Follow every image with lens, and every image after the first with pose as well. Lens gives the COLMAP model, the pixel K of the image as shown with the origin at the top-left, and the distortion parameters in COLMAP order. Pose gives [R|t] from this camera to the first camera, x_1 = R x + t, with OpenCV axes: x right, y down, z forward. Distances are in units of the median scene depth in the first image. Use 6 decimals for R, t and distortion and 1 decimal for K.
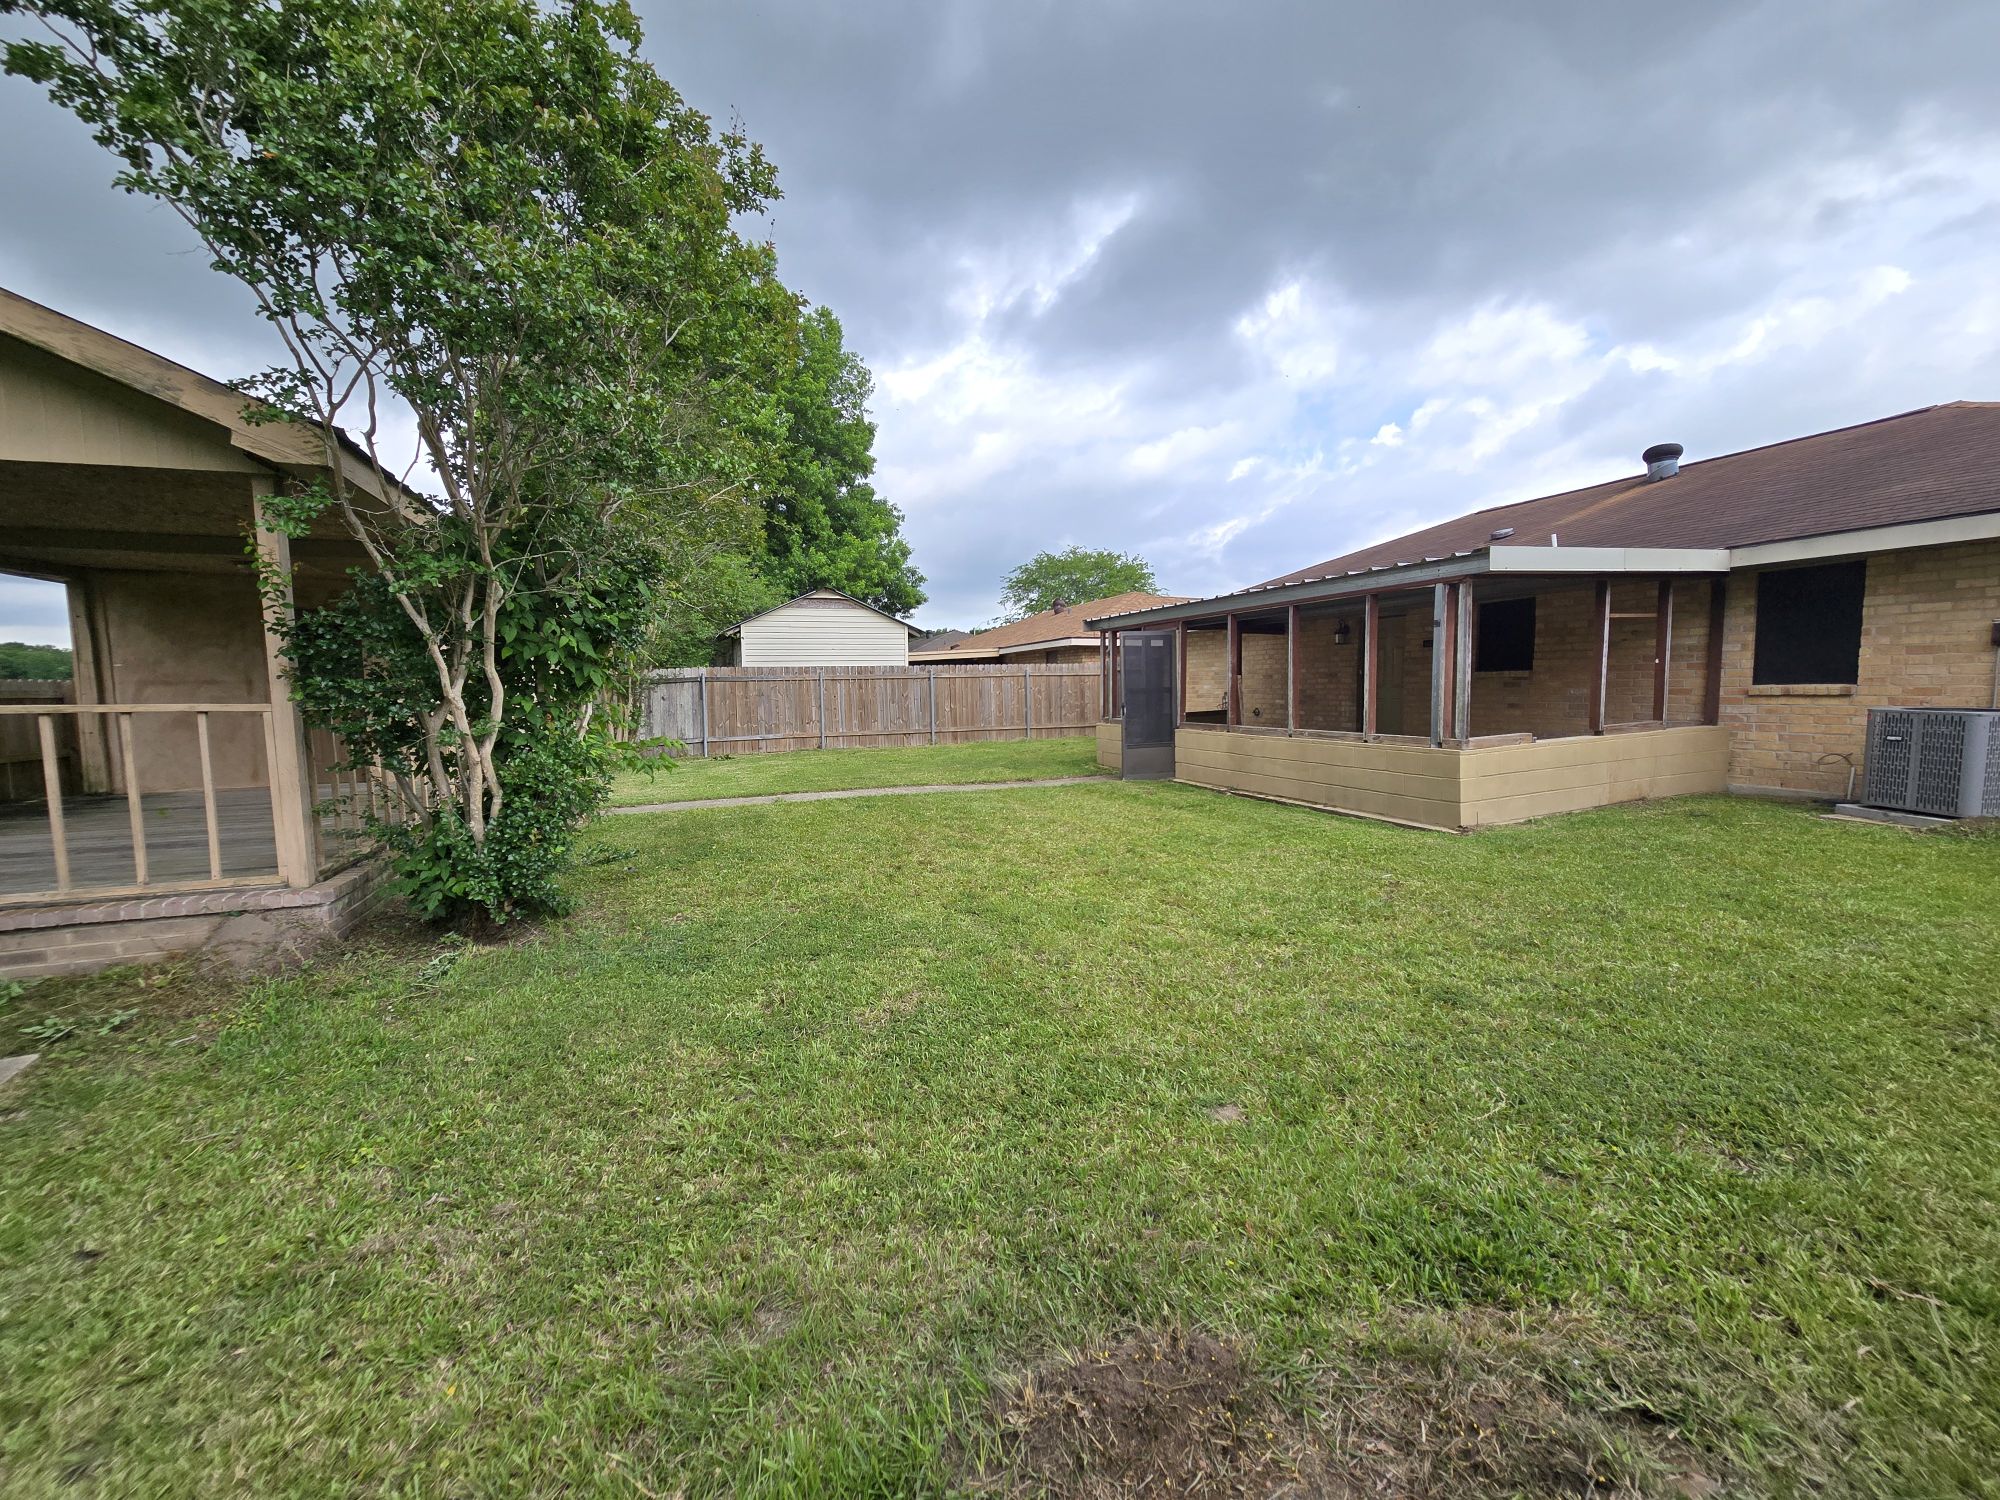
lens RADIAL K [[795.4, 0, 1000.0], [0, 795.4, 750.0], [0, 0, 1]] dist [0.000069, -0.000026]
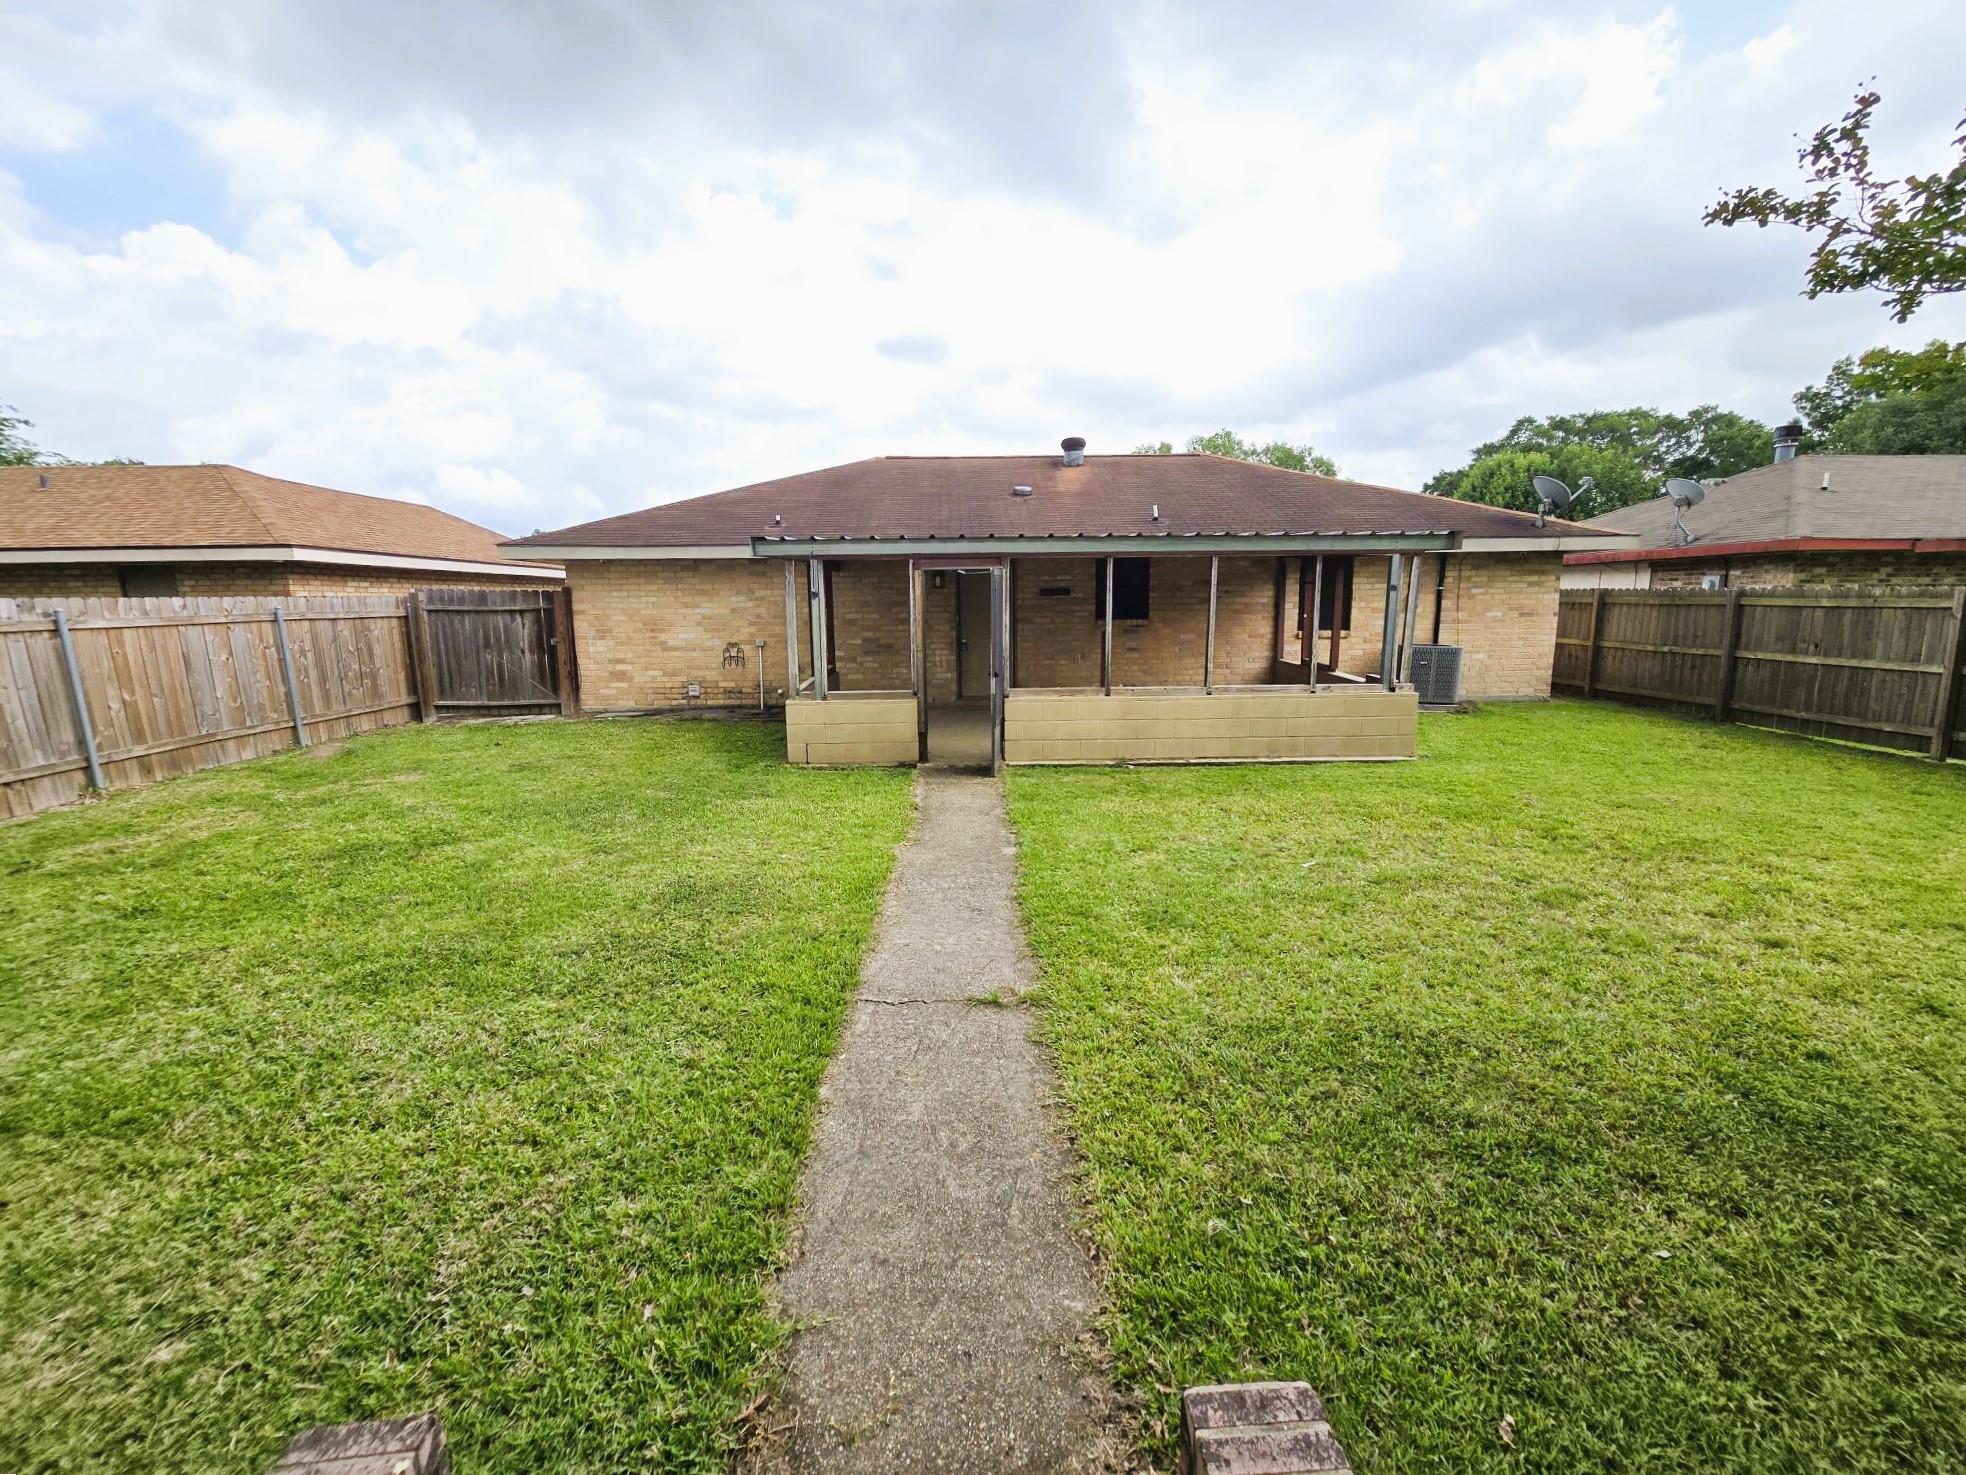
lens RADIAL K [[811.3, 0, 983.0], [0, 811.3, 737.5], [0, 0, 1]] dist [-0.001866, -0.000186]
pose [[0.339350, -0.145193, 0.929387, -0.653240], [0.079422, 0.988910, 0.125492, -0.110915], [-0.937301, 0.031228, 0.347118, 0.930486]]
